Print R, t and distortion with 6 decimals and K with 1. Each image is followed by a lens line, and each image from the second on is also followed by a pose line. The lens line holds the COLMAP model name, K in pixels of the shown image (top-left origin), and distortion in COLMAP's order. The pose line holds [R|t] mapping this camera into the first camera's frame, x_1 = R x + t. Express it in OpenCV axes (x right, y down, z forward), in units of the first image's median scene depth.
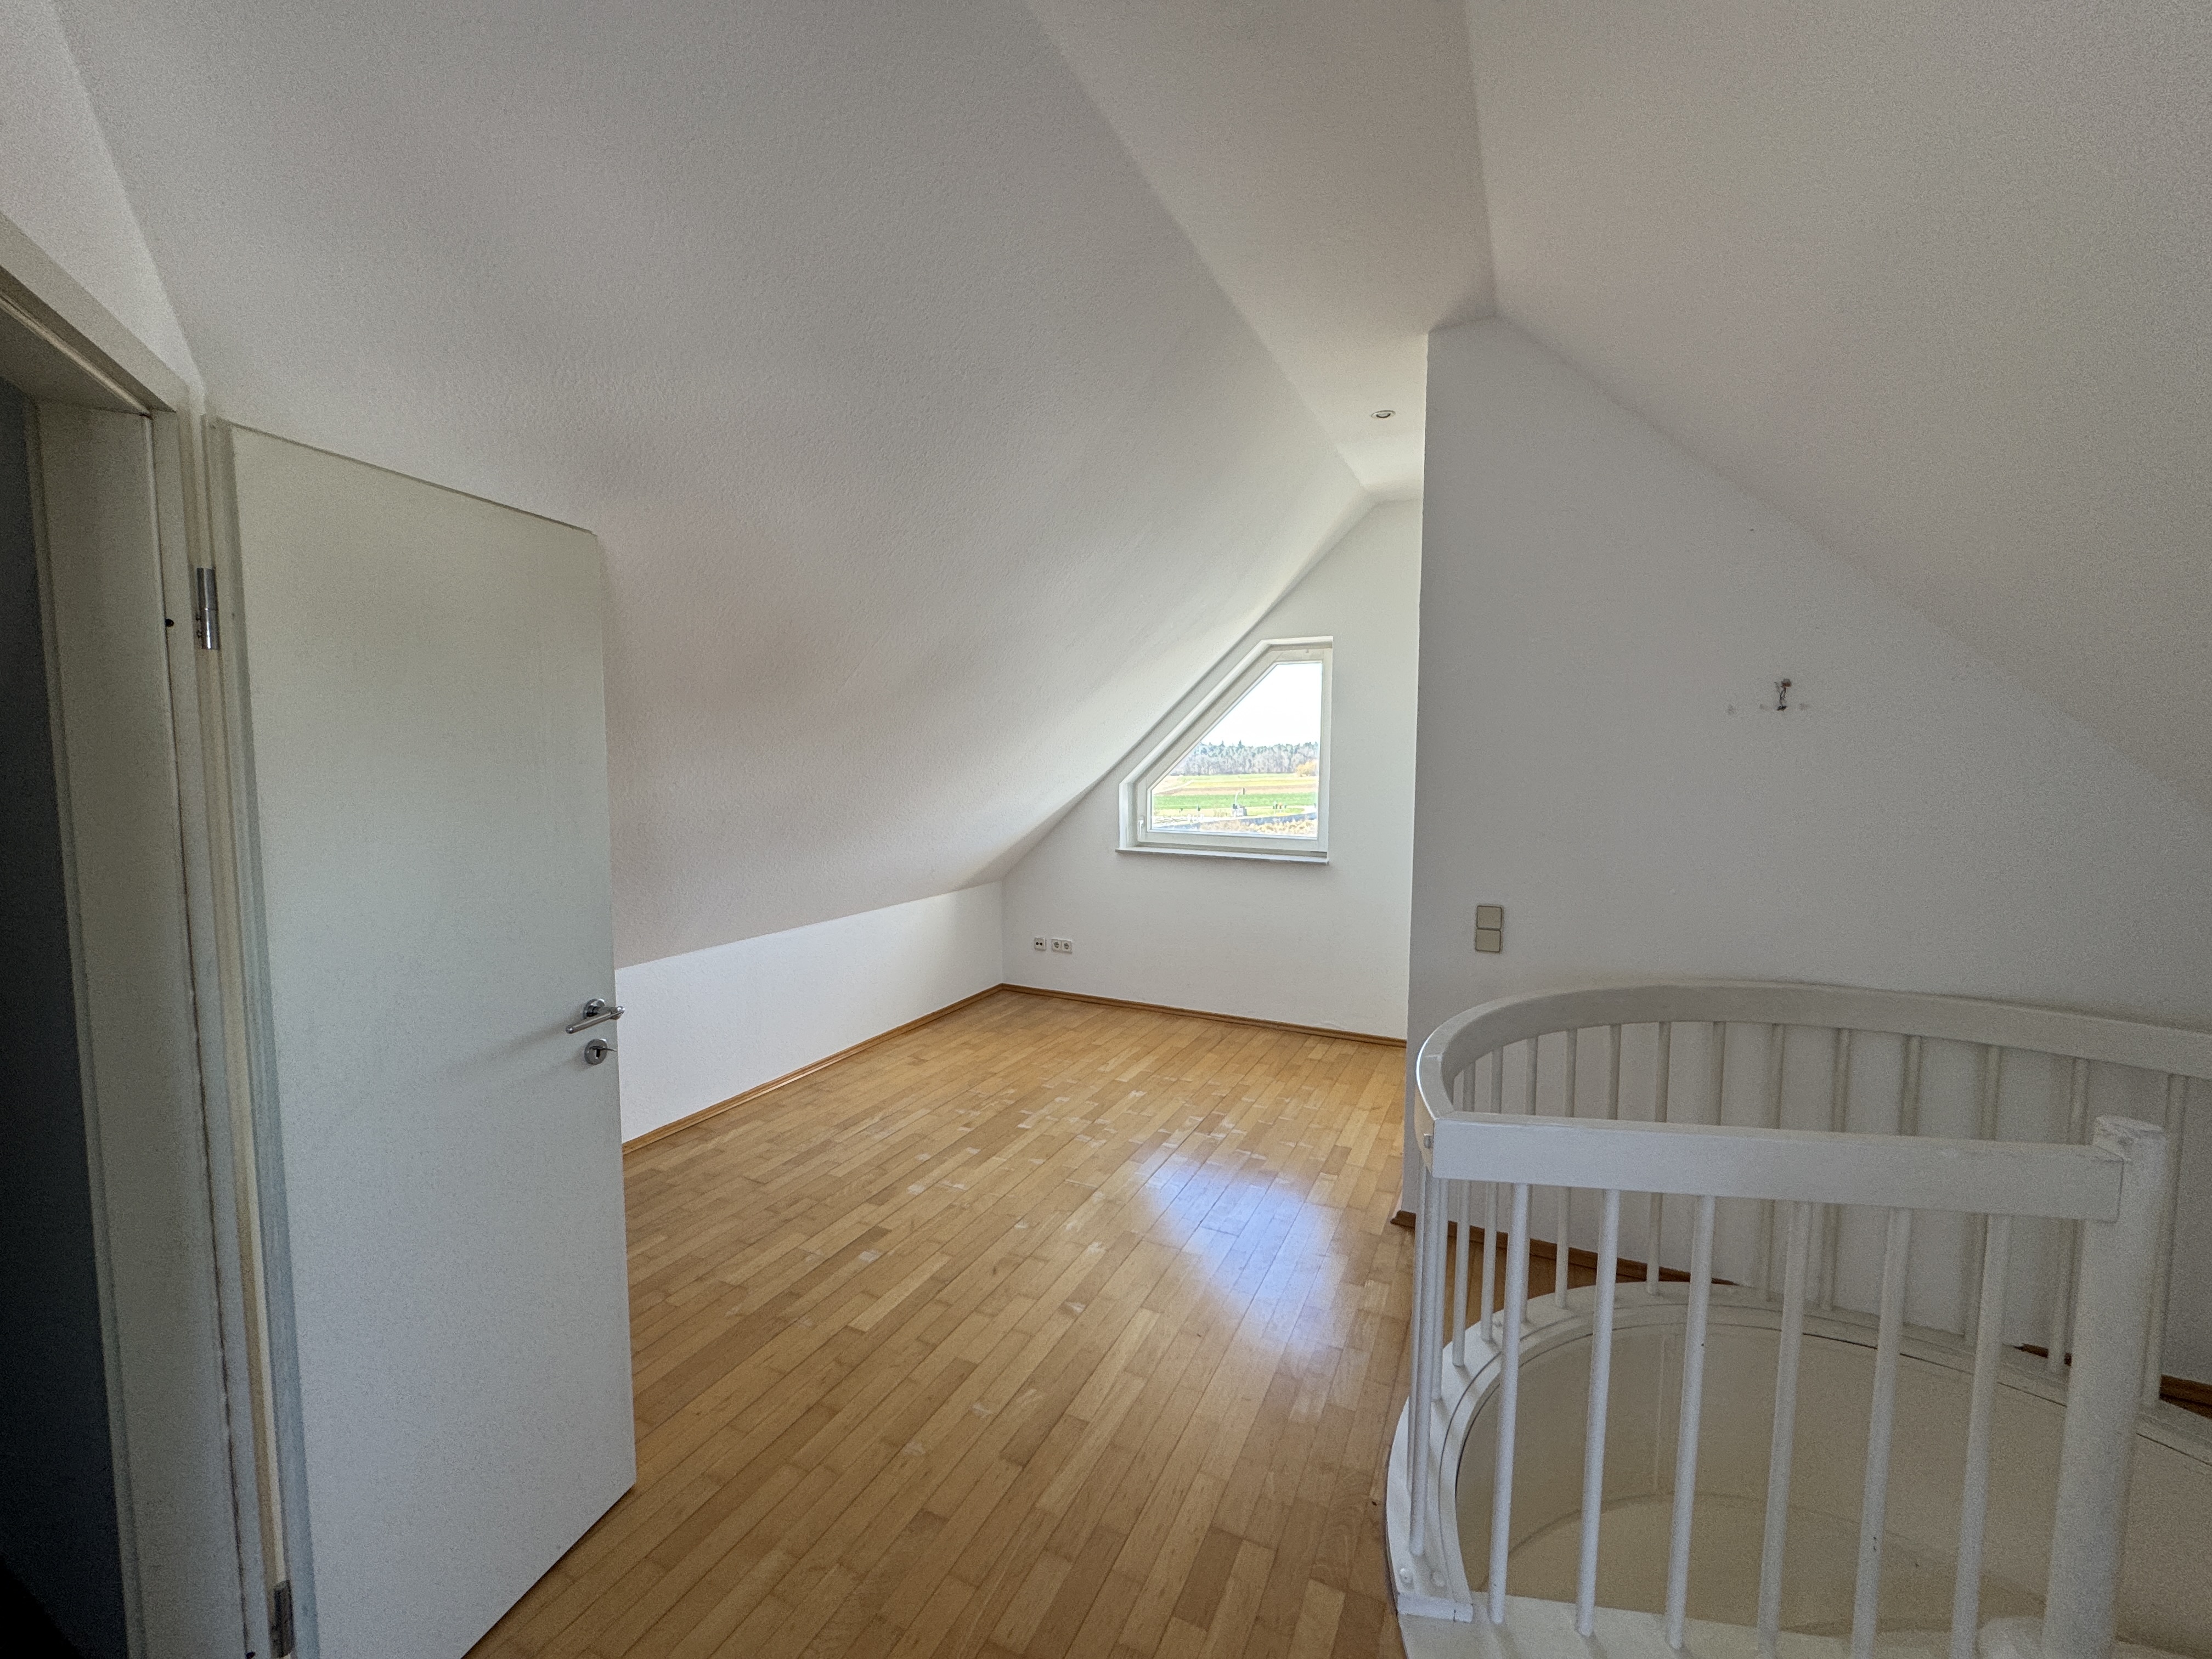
lens RADIAL K [[878.3, 0, 1104.2], [0, 878.3, 833.0], [0, 0, 1]] dist [-0.002875, 0.000282]
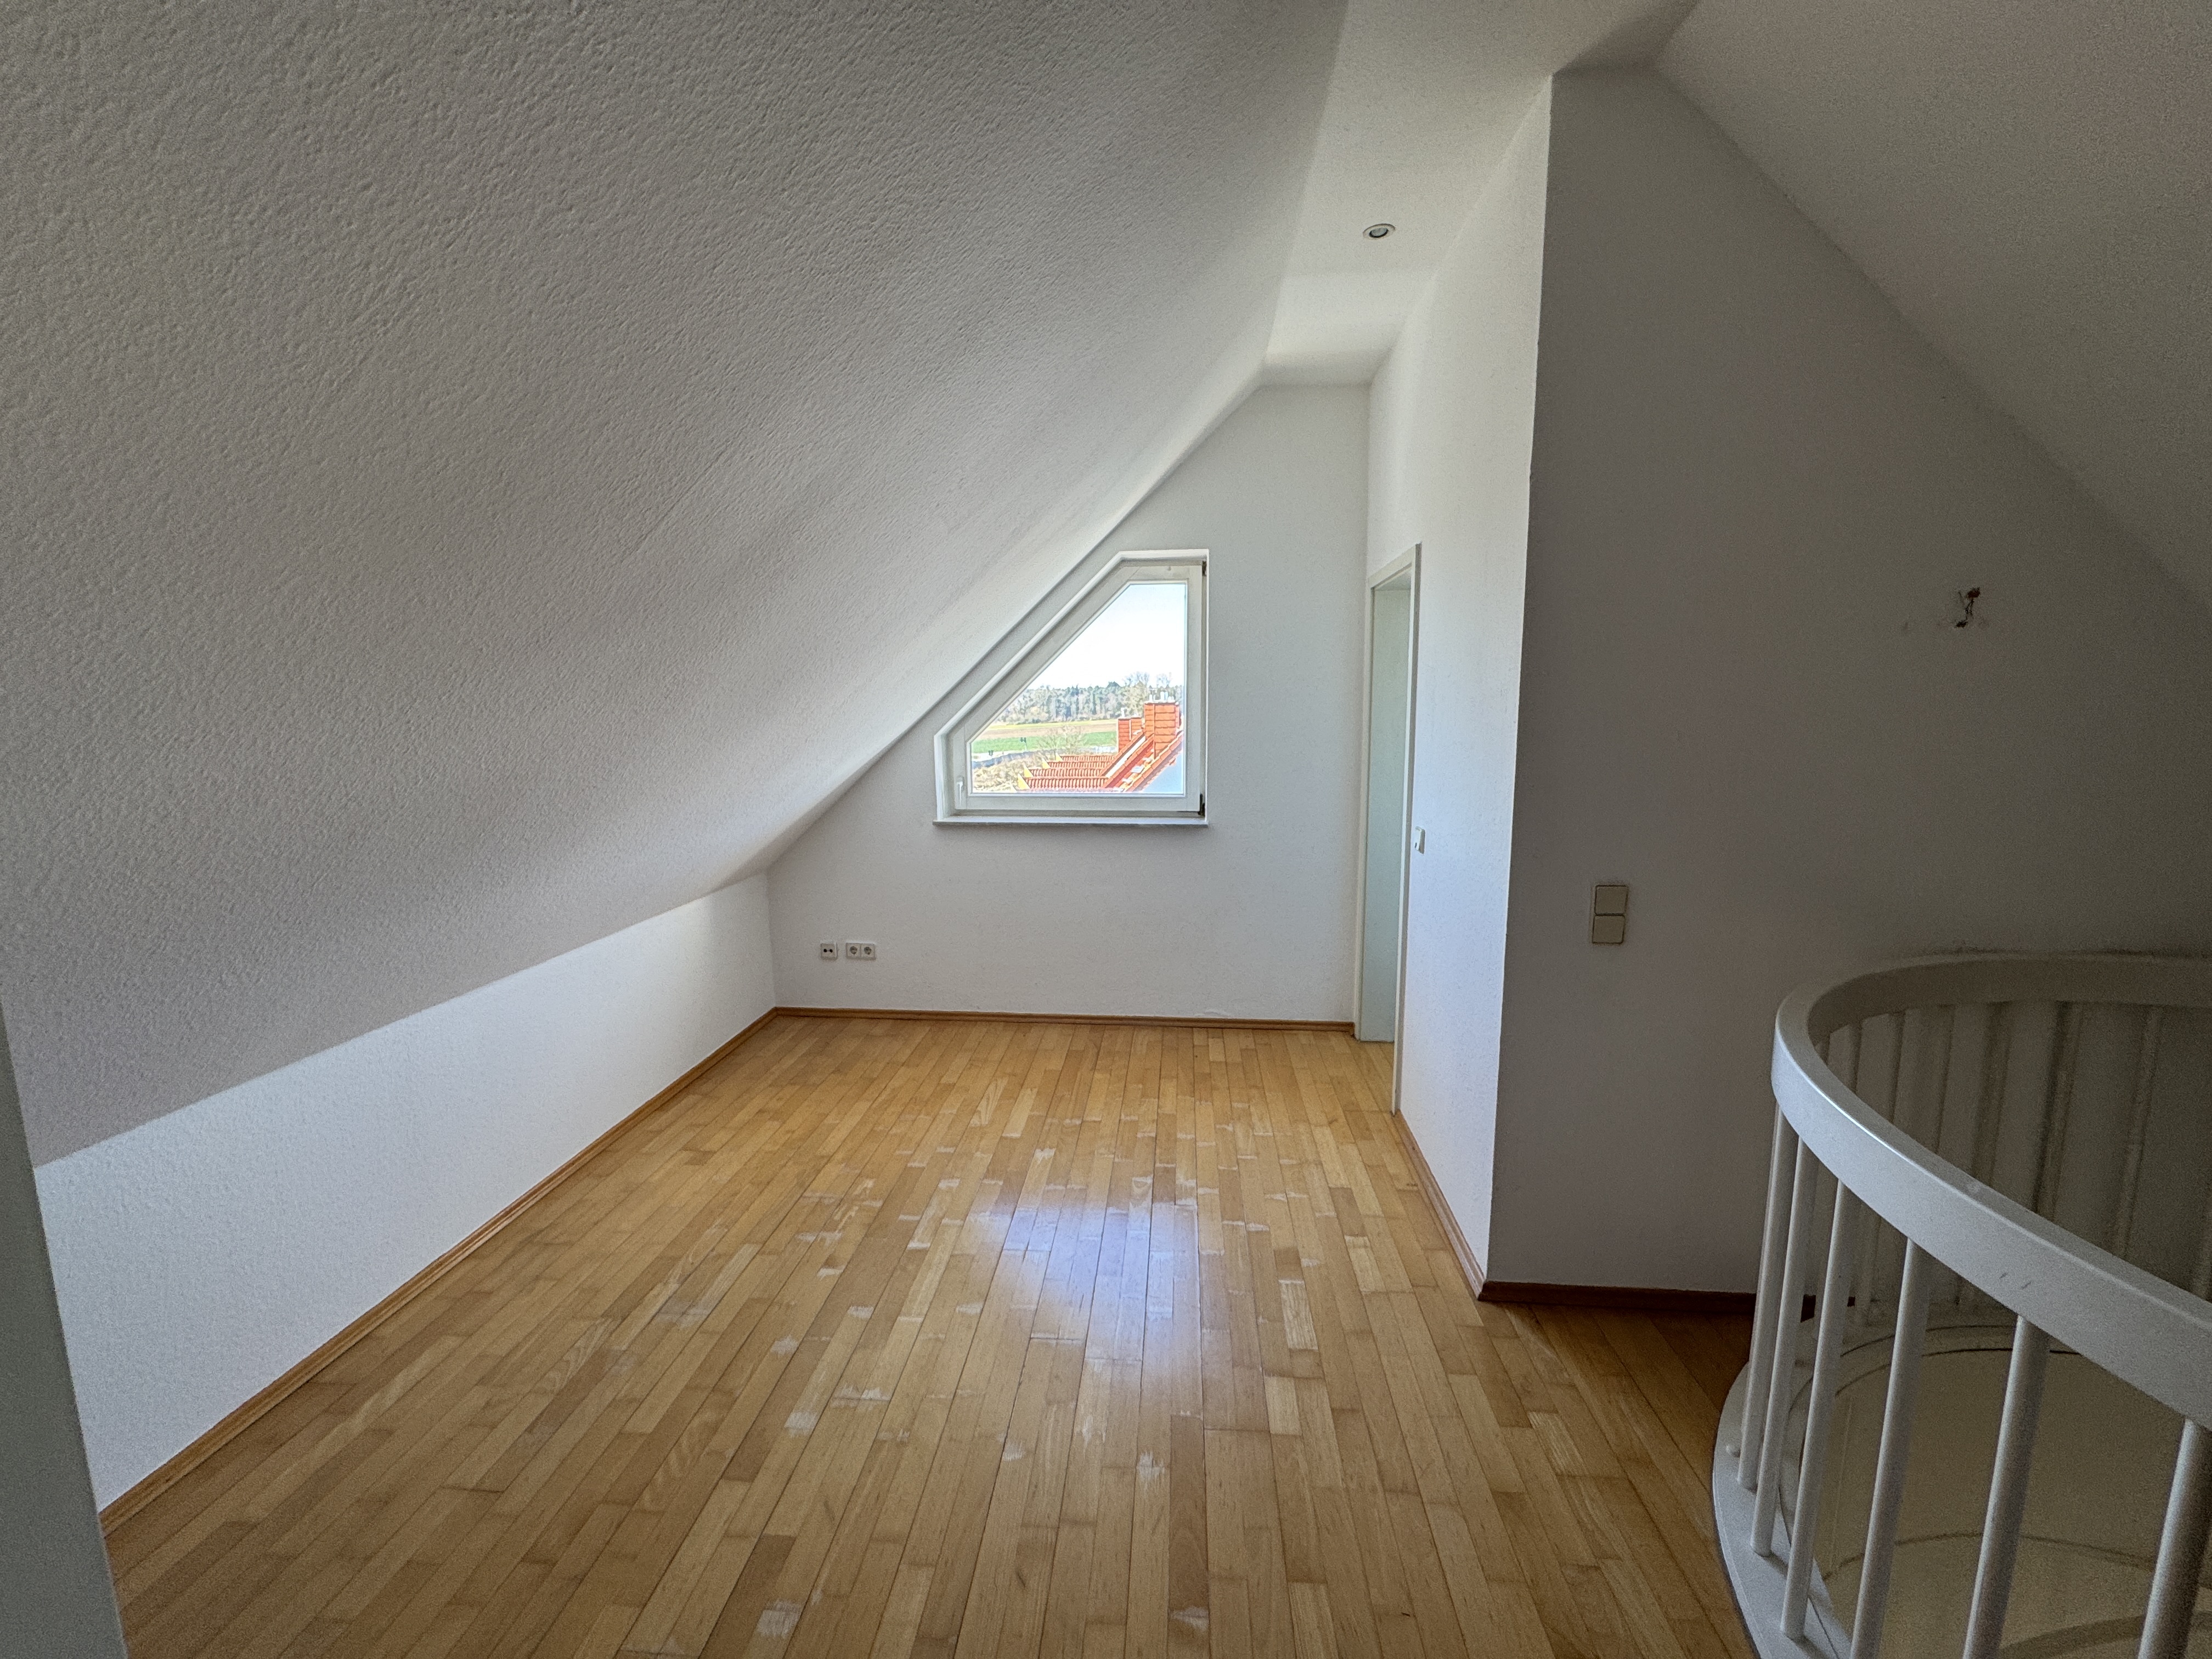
lens RADIAL K [[878.3, 0, 1100.9], [0, 878.3, 834.1], [0, 0, 1]] dist [-0.002875, 0.000282]
pose [[0.932968, -0.063049, 0.354394, -0.146136], [0.042158, 0.996904, 0.066373, -0.018146], [-0.357481, -0.046984, 0.932738, 0.268278]]
